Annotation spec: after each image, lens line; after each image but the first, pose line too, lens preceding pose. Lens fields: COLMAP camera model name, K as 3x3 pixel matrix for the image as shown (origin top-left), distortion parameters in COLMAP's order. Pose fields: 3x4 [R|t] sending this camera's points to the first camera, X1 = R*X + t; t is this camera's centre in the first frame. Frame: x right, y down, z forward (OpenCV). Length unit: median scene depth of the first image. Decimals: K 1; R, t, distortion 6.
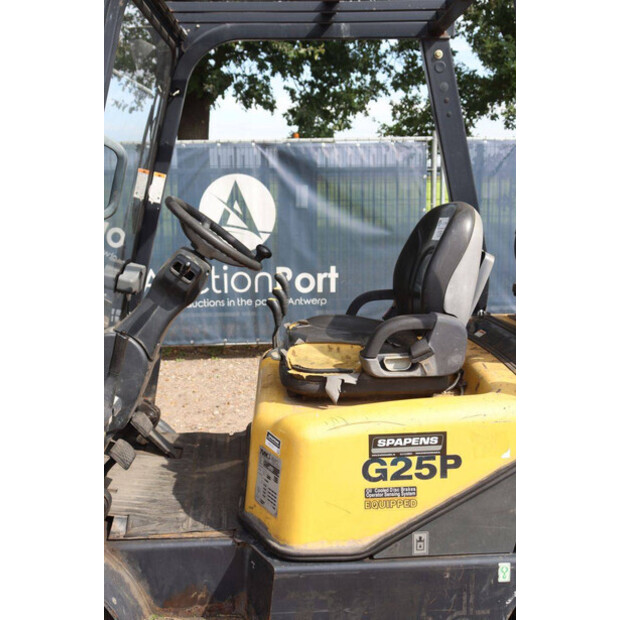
lens RADIAL K [[678.4, 0, 310.0], [0, 678.4, 310.0], [0, 0, 1]] dist [-0.015071, 0.037461]
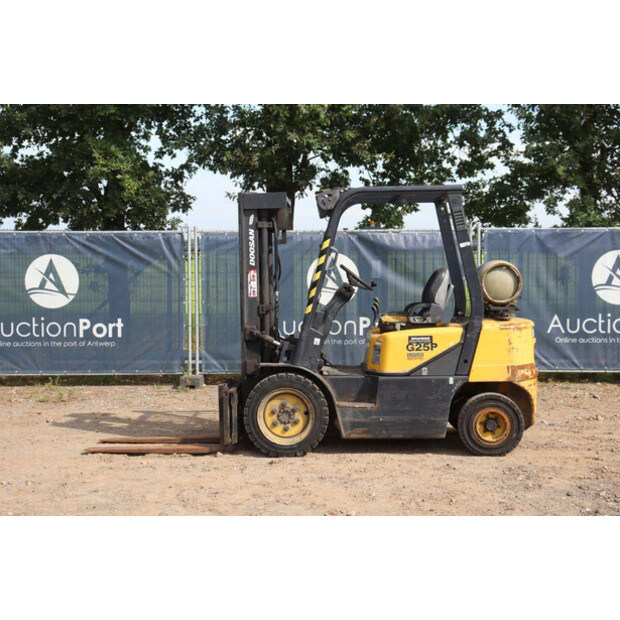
lens RADIAL K [[933.7, 0, 310.0], [0, 933.7, 310.0], [0, 0, 1]] dist [0.121982, 0.002438]
pose [[0.997737, 0.010626, -0.066387, -0.058835], [-0.019006, 0.991731, -0.126915, 0.423382], [0.064489, 0.127890, 0.989689, -2.326125]]
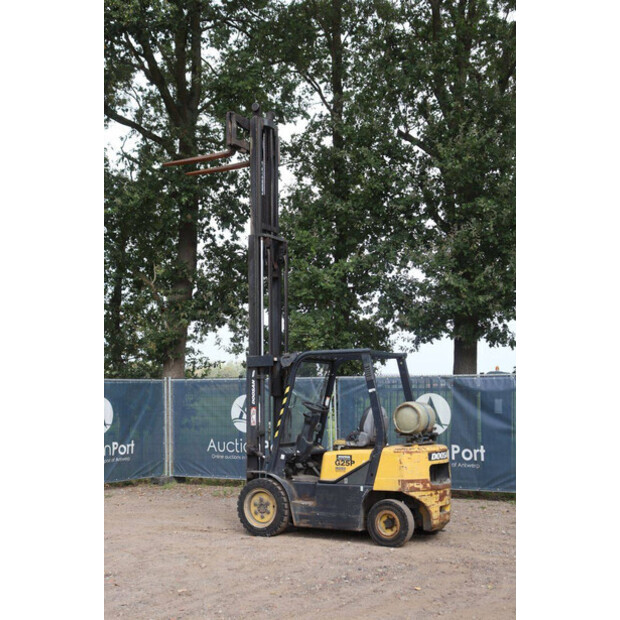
lens RADIAL K [[824.4, 0, 310.0], [0, 824.4, 310.0], [0, 0, 1]] dist [0.069303, 0.036956]
pose [[0.848686, -0.047386, -0.526771, 1.959106], [-0.101641, 0.962801, -0.250365, 0.438814], [0.519039, 0.266023, 0.812299, -2.621344]]
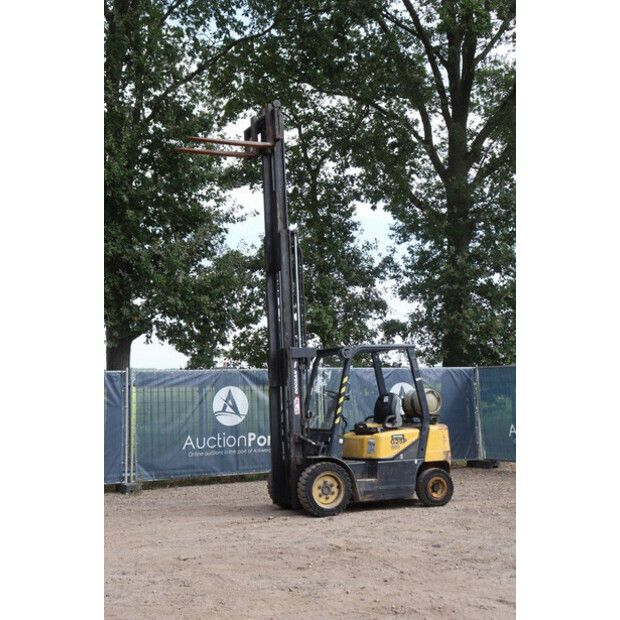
lens RADIAL K [[895.5, 0, 310.0], [0, 895.5, 310.0], [0, 0, 1]] dist [0.128537, 0.026146]
pose [[0.920045, 0.027789, 0.390825, -2.200947], [0.079788, 0.963292, -0.256324, 0.663693], [-0.383602, 0.267013, 0.884055, -3.529064]]
